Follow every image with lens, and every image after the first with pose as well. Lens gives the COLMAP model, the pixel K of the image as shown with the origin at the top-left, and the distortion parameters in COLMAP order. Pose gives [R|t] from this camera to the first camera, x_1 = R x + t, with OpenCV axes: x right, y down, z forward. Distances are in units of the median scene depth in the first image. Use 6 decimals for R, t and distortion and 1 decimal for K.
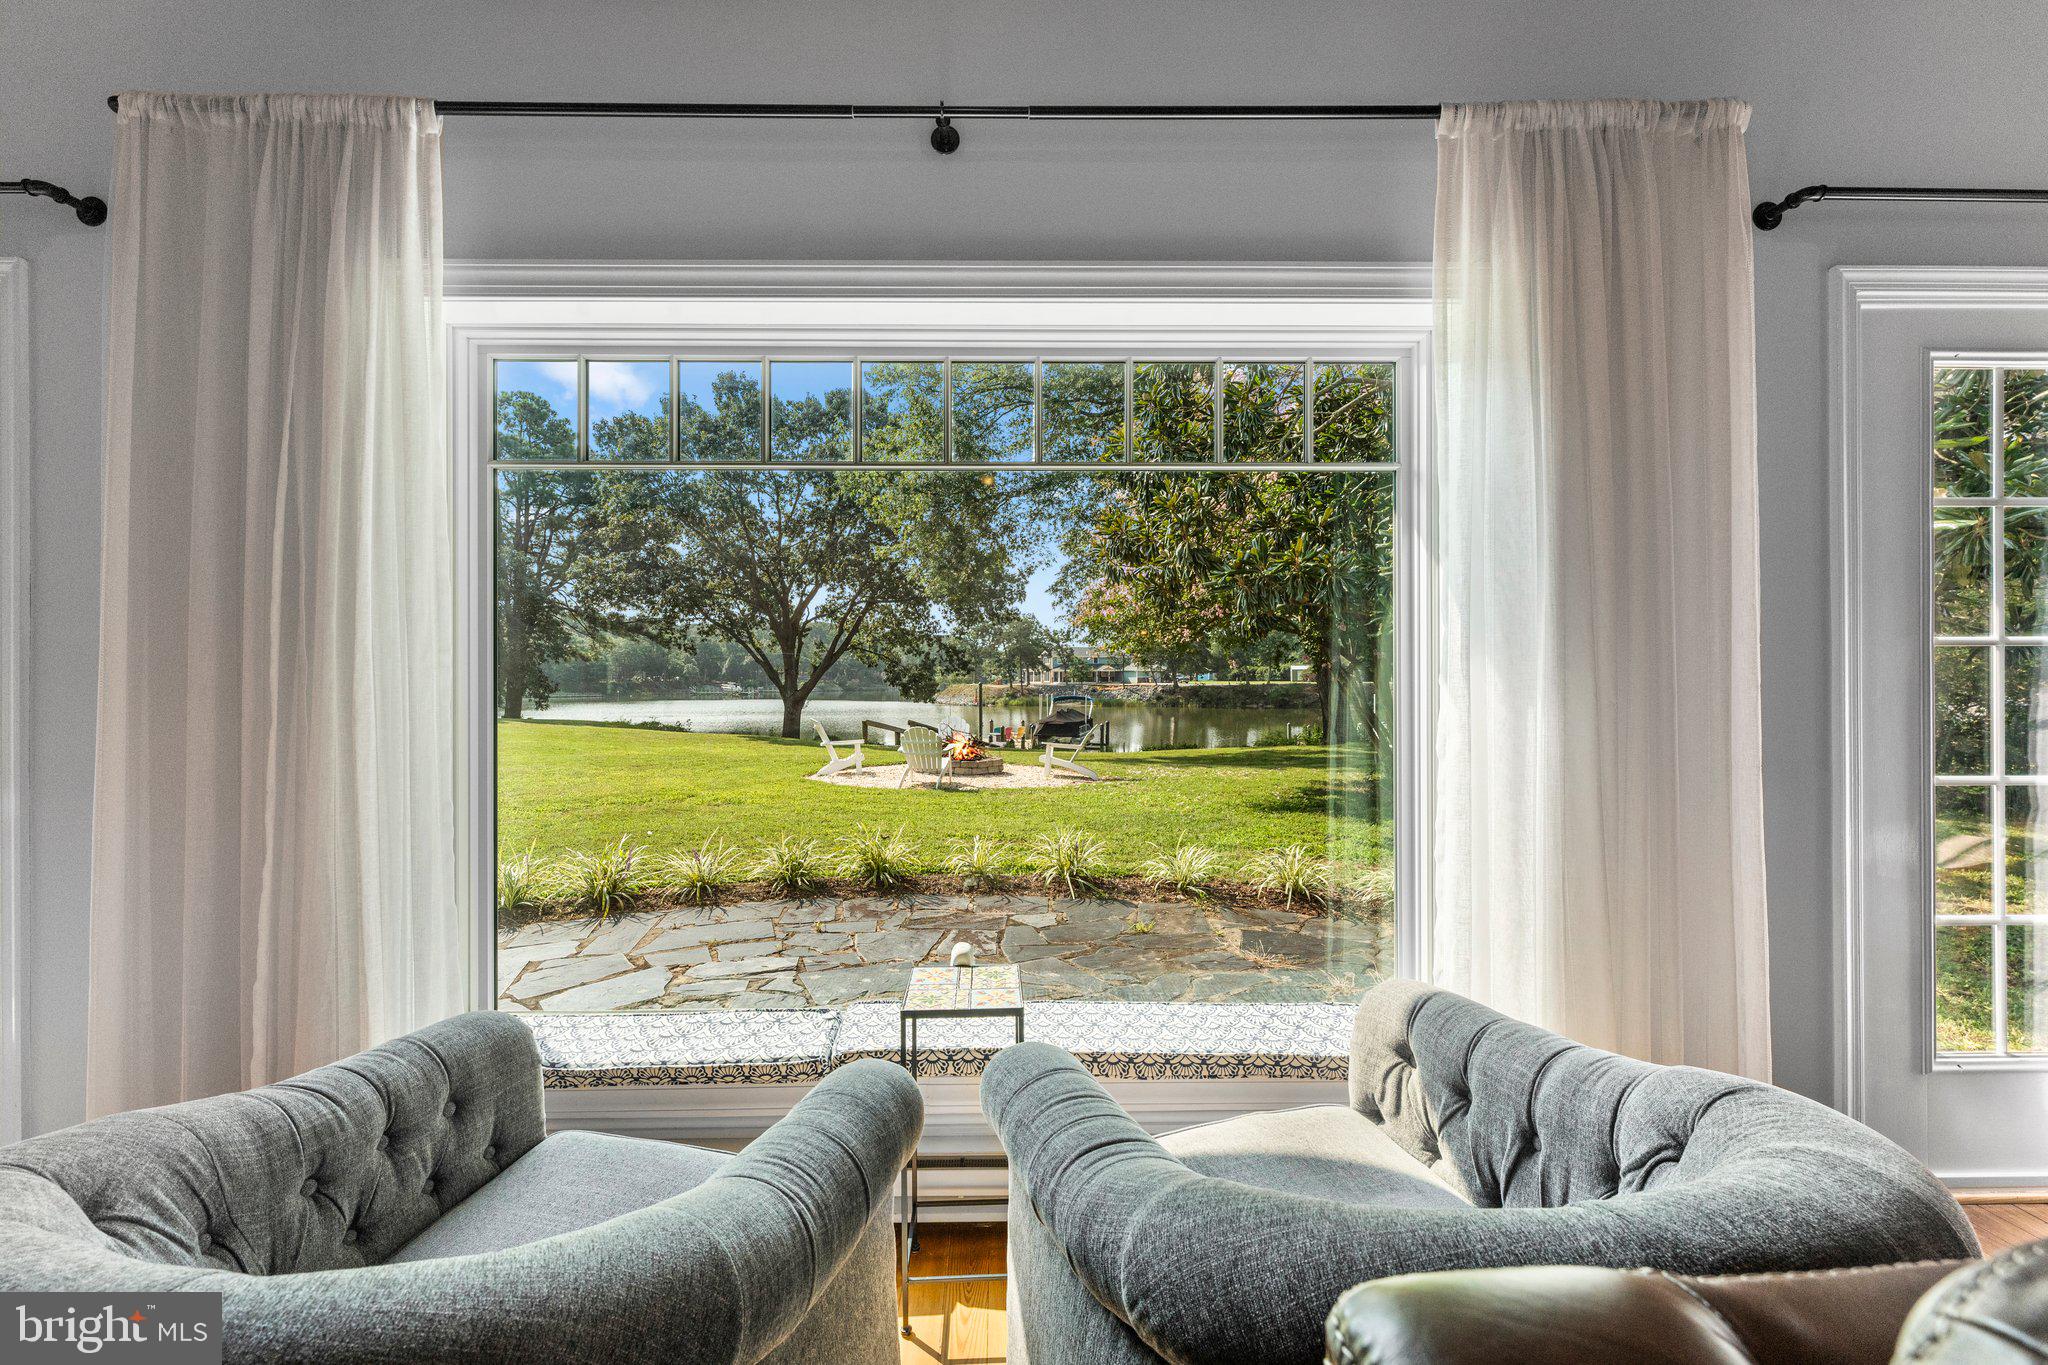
lens RADIAL K [[818.4, 0, 1019.8], [0, 818.4, 676.4], [0, 0, 1]] dist [0.000797, 0.000165]
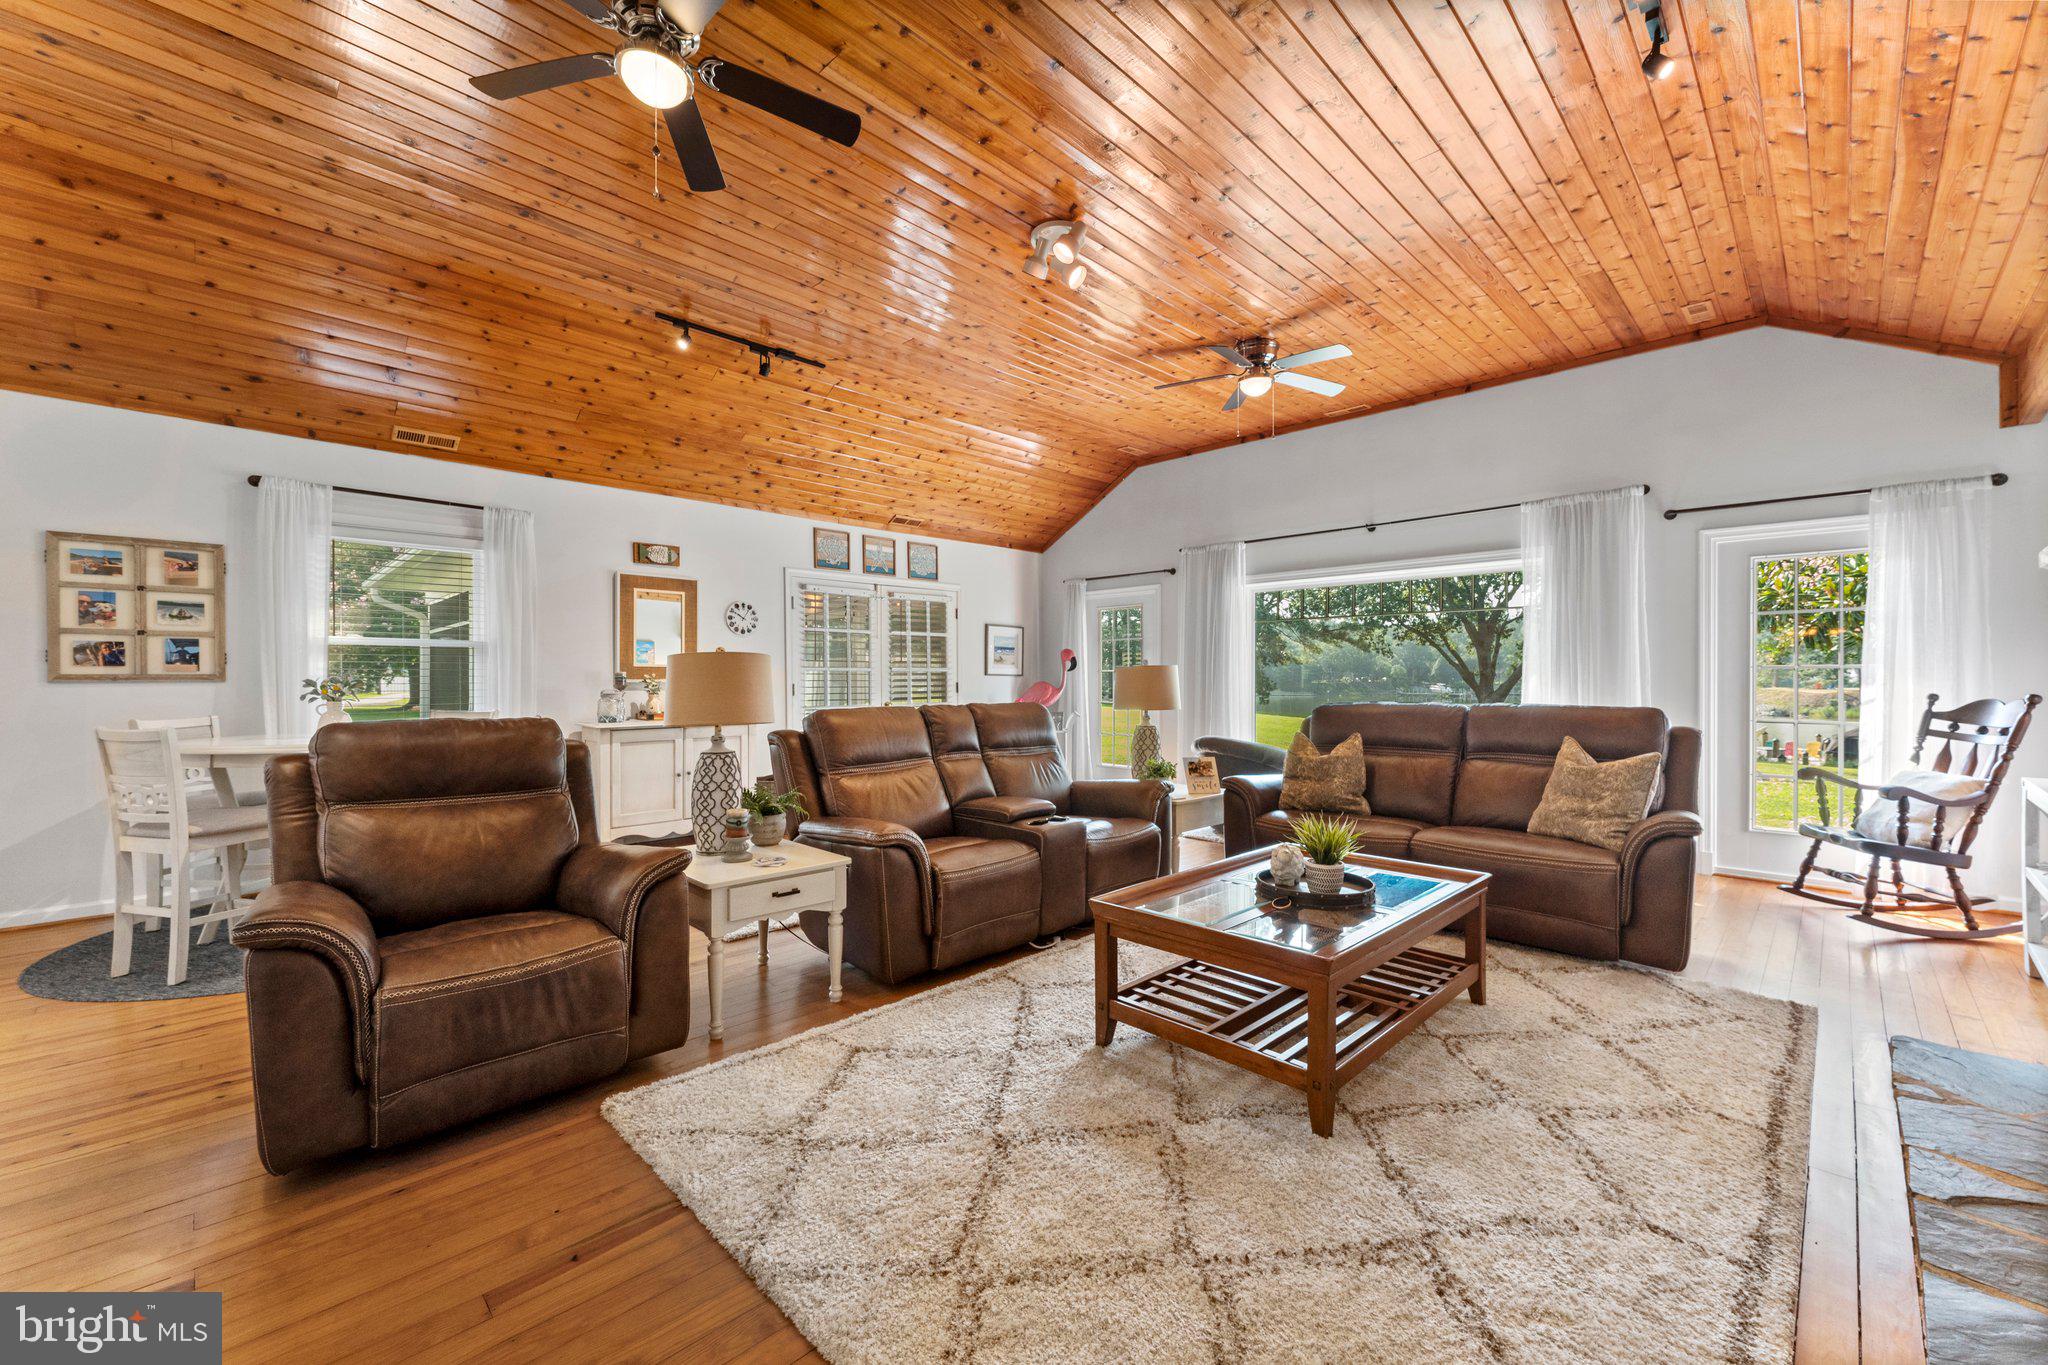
lens RADIAL K [[818.4, 0, 1019.8], [0, 818.4, 676.4], [0, 0, 1]] dist [0.000797, 0.000165]
pose [[0.683686, -0.000861, -0.729776, 0.060903], [-0.000244, 0.999999, -0.001408, -0.000568], [0.729777, 0.001141, 0.683685, -0.105992]]
